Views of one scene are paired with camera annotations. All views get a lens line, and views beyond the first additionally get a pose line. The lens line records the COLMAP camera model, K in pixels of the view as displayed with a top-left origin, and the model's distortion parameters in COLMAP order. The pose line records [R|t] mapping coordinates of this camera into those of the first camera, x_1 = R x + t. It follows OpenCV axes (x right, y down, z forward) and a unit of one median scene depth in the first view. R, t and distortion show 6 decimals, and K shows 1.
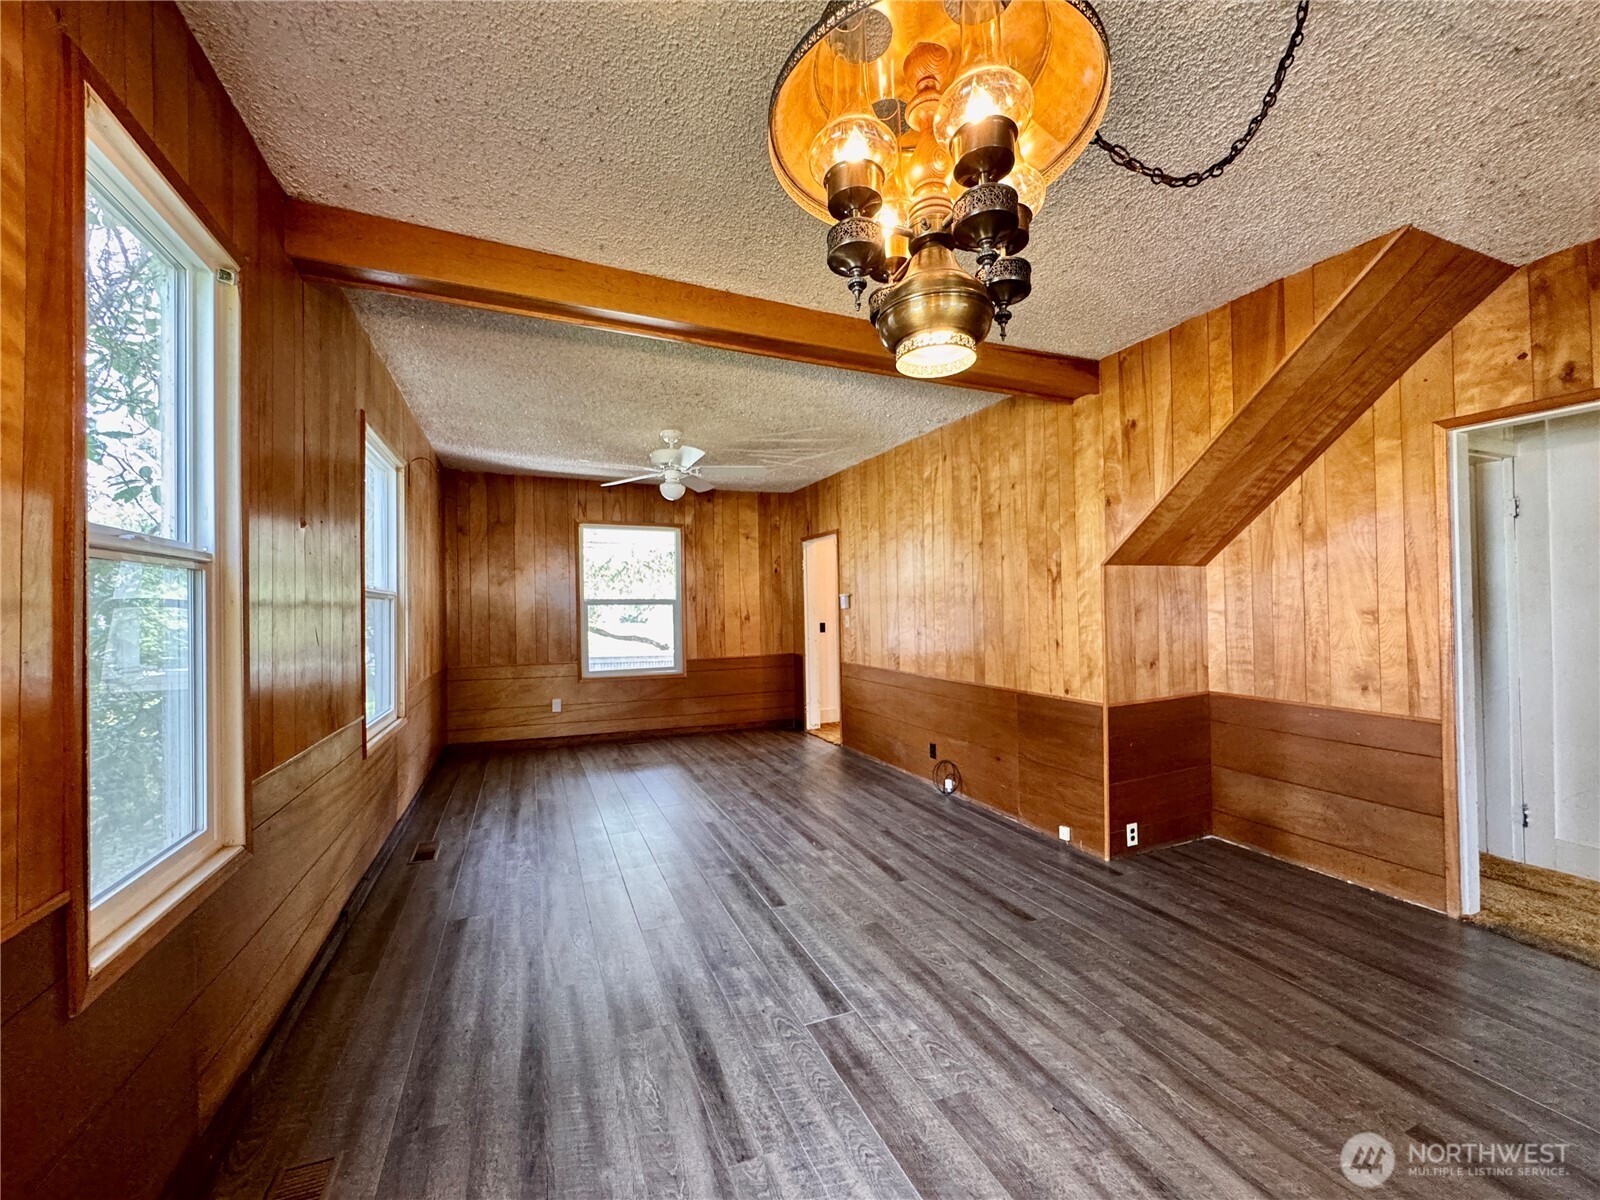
lens RADIAL K [[643.4, 0, 798.8], [0, 643.4, 600.3], [0, 0, 1]] dist [-0.000223, 0.000400]
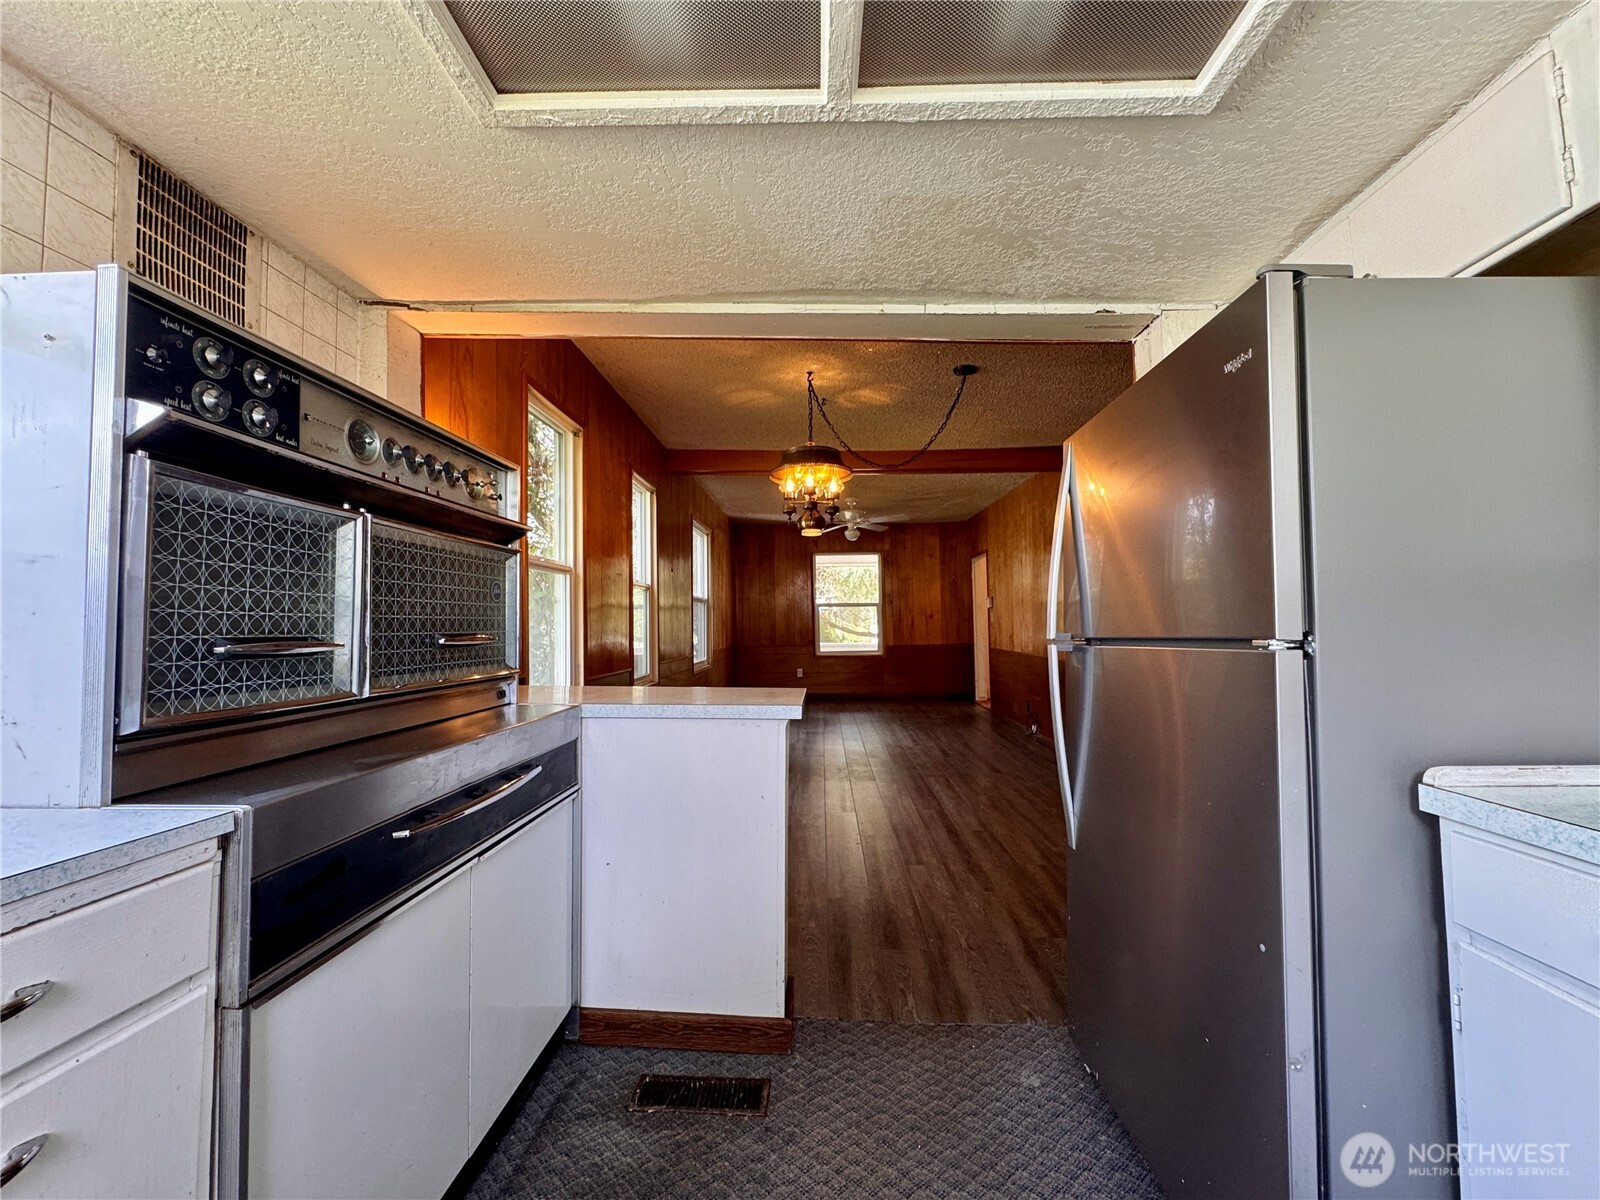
lens RADIAL K [[643.4, 0, 795.1], [0, 643.4, 594.0], [0, 0, 1]] dist [-0.000223, 0.000400]
pose [[0.904119, -0.016334, -0.426968, 0.523484], [0.006617, 0.999684, -0.024231, 0.025778], [0.427229, 0.019082, 0.903942, -0.756436]]
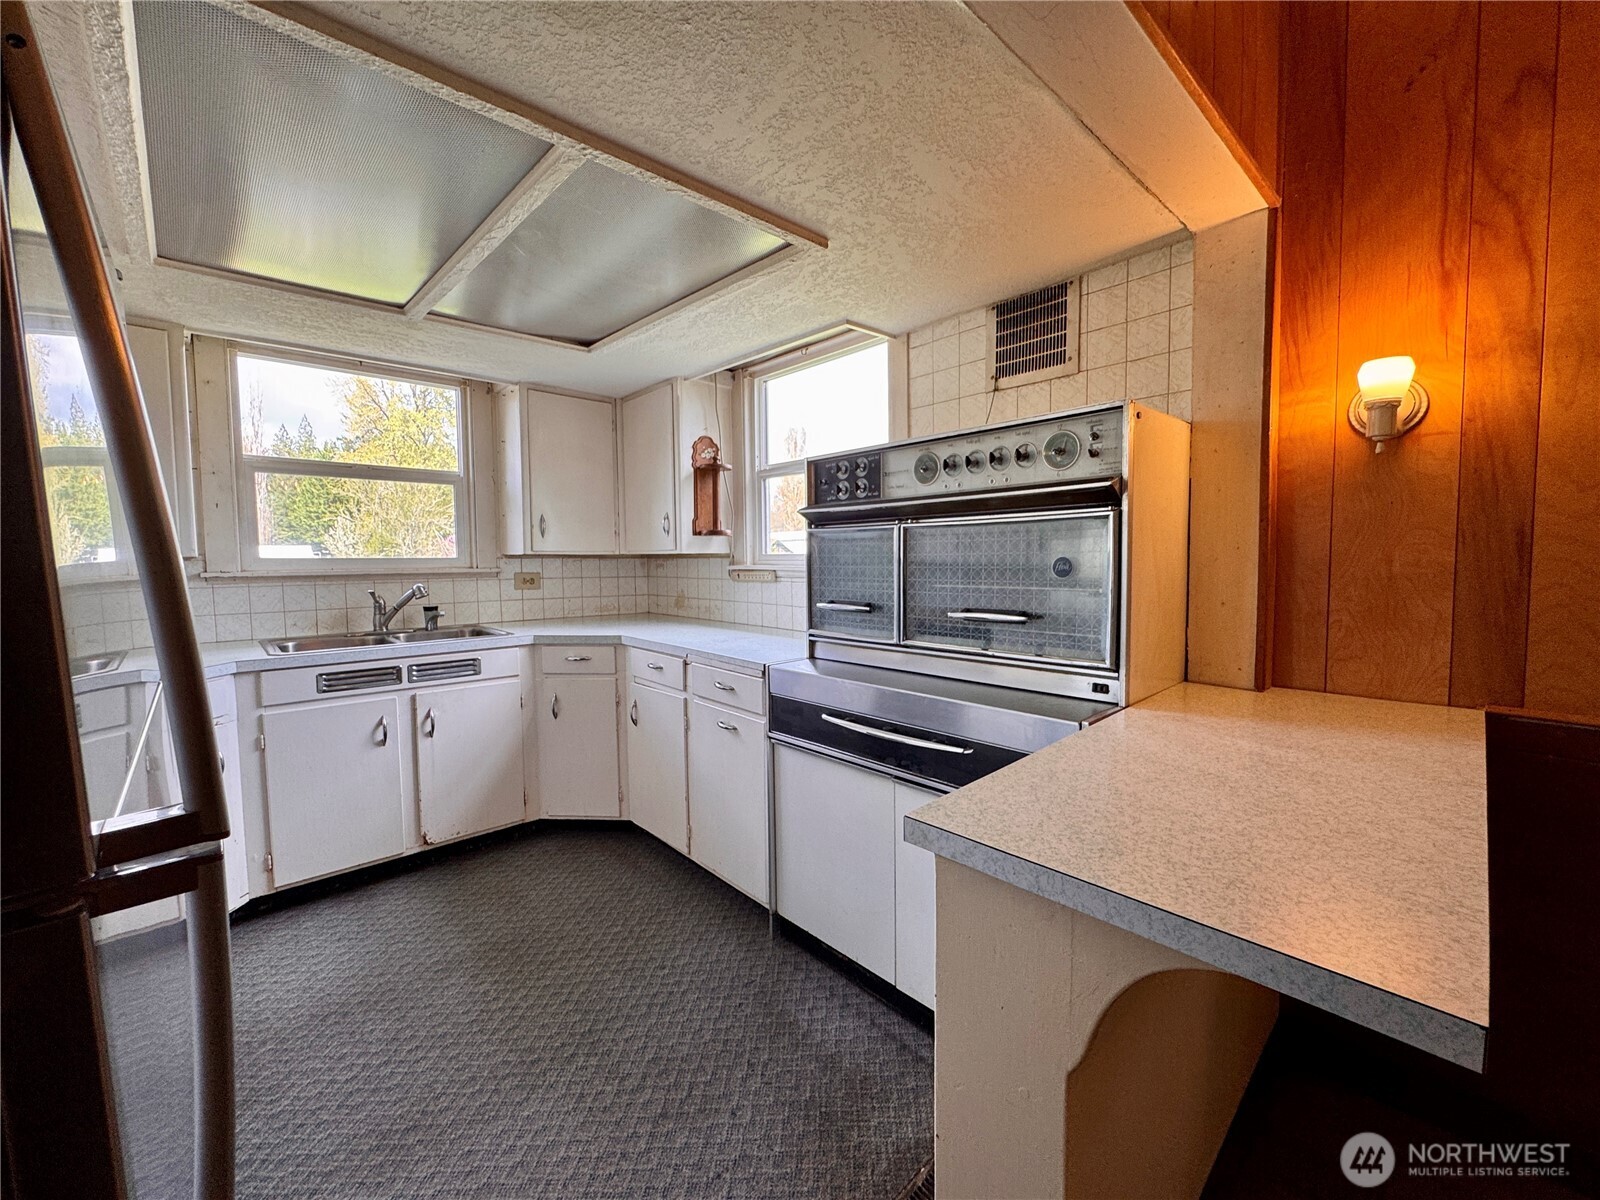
lens RADIAL K [[643.4, 0, 794.8], [0, 643.4, 598.5], [0, 0, 1]] dist [-0.000223, 0.000400]
pose [[-0.940433, 0.045440, -0.336927, 0.422712], [0.030478, 0.998306, 0.049568, 0.002245], [0.338609, 0.036347, -0.940225, -0.037080]]
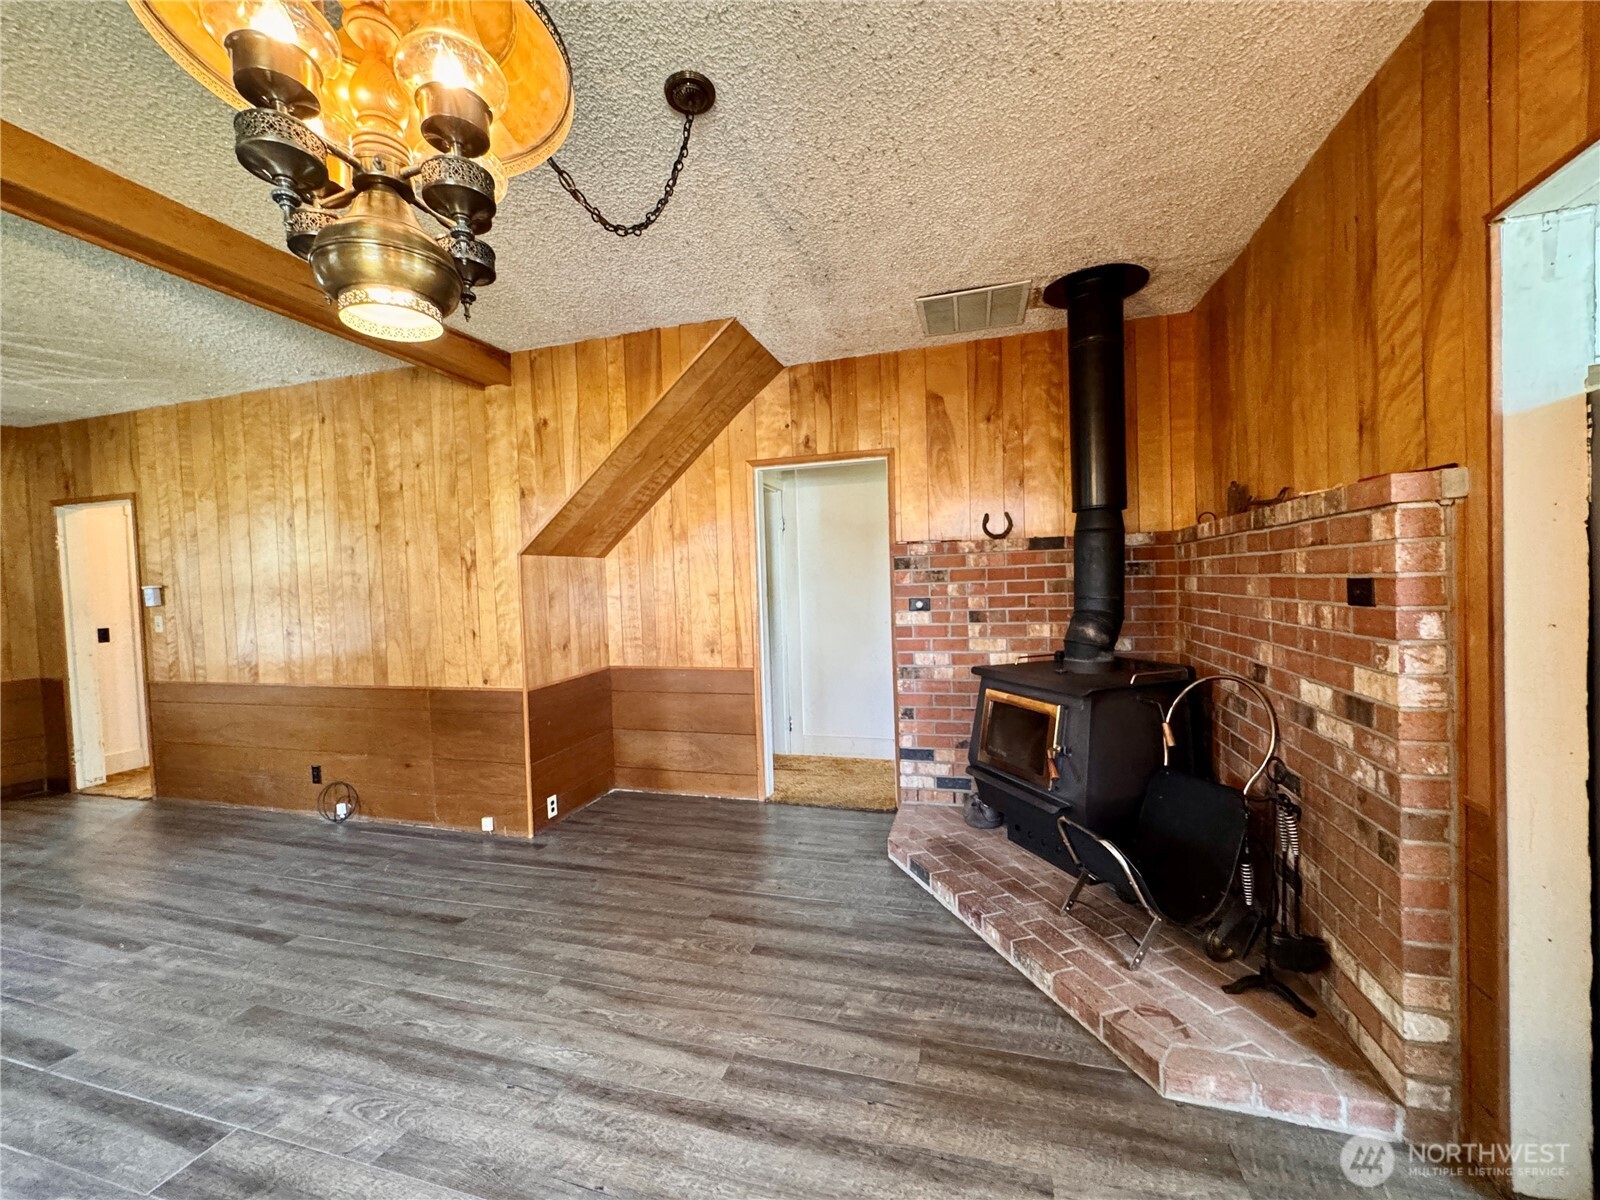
lens RADIAL K [[643.4, 0, 799.0], [0, 643.4, 600.6], [0, 0, 1]] dist [-0.000223, 0.000400]
pose [[0.637711, -0.028564, 0.769746, -0.038028], [0.015054, 0.999583, 0.024621, 0.000133], [-0.770128, -0.004113, 0.637876, -0.001848]]
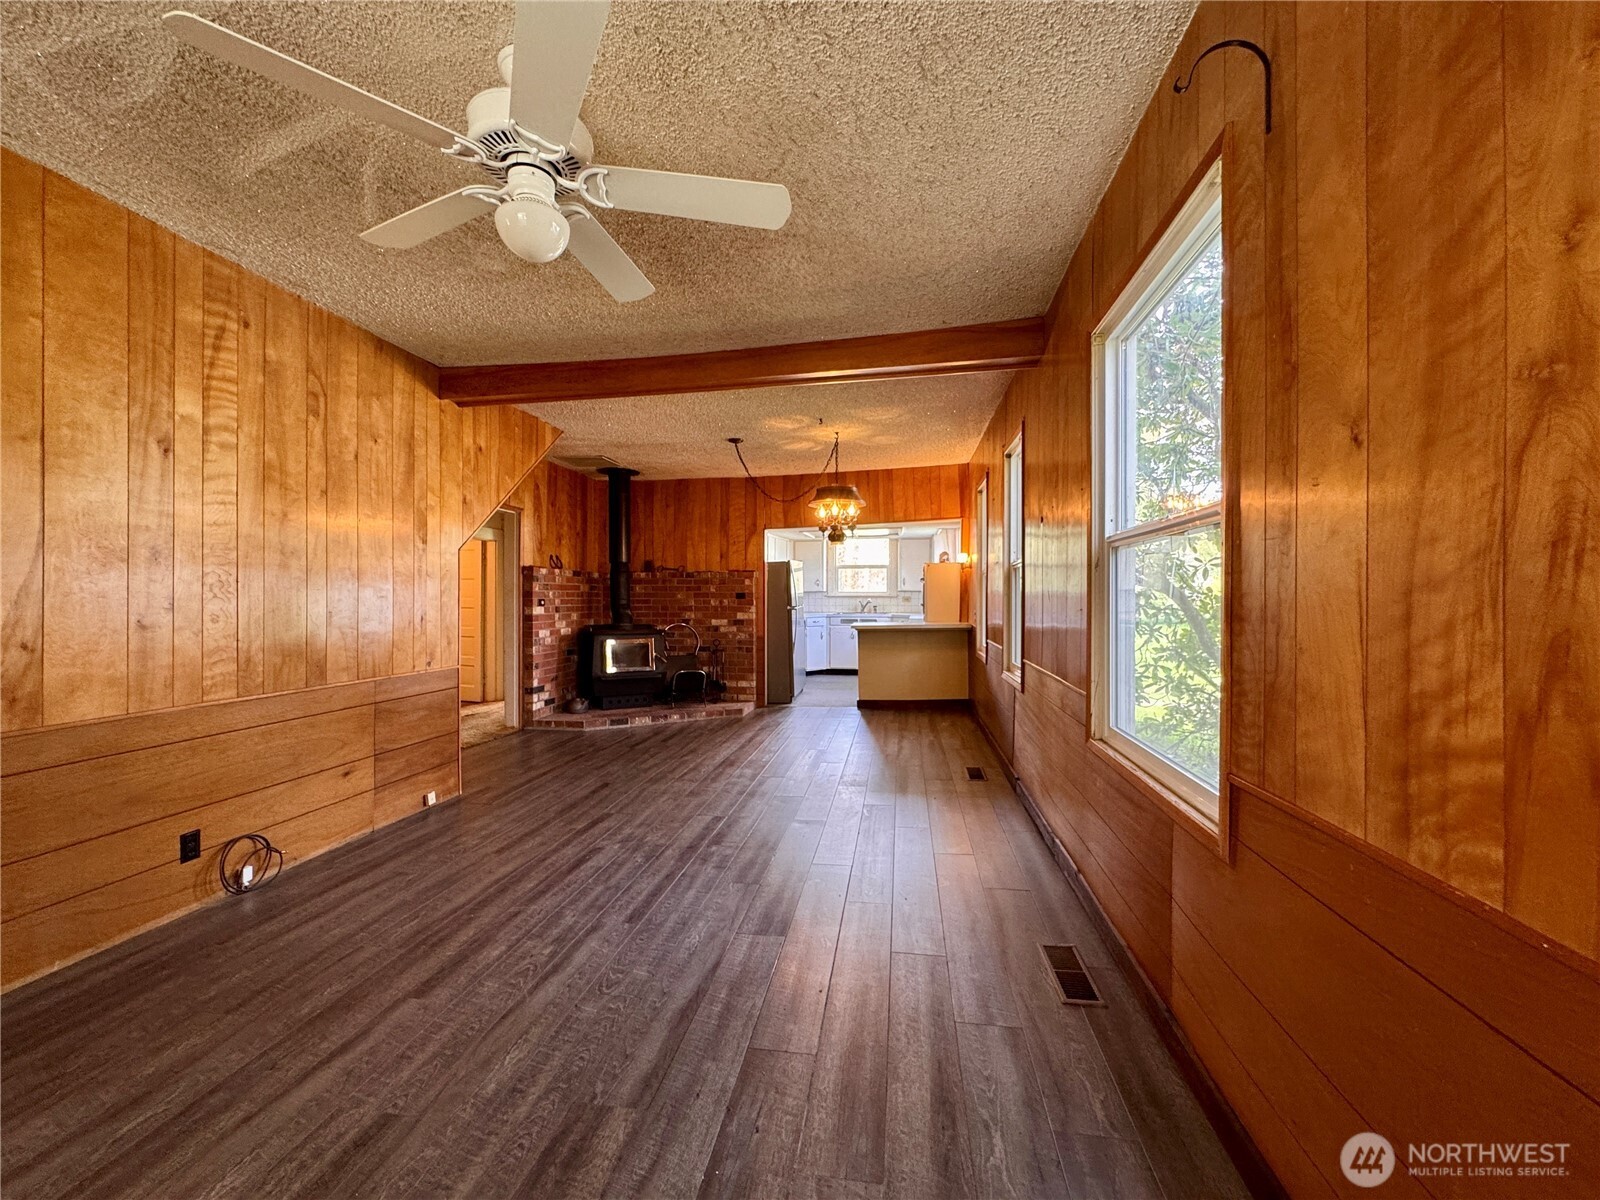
lens RADIAL K [[643.4, 0, 801.1], [0, 643.4, 602.9], [0, 0, 1]] dist [-0.000223, 0.000400]
pose [[-0.849298, 0.010098, 0.527816, -0.737165], [0.004717, 0.999922, -0.011542, 0.063310], [-0.527892, -0.007313, -0.849280, 1.757659]]
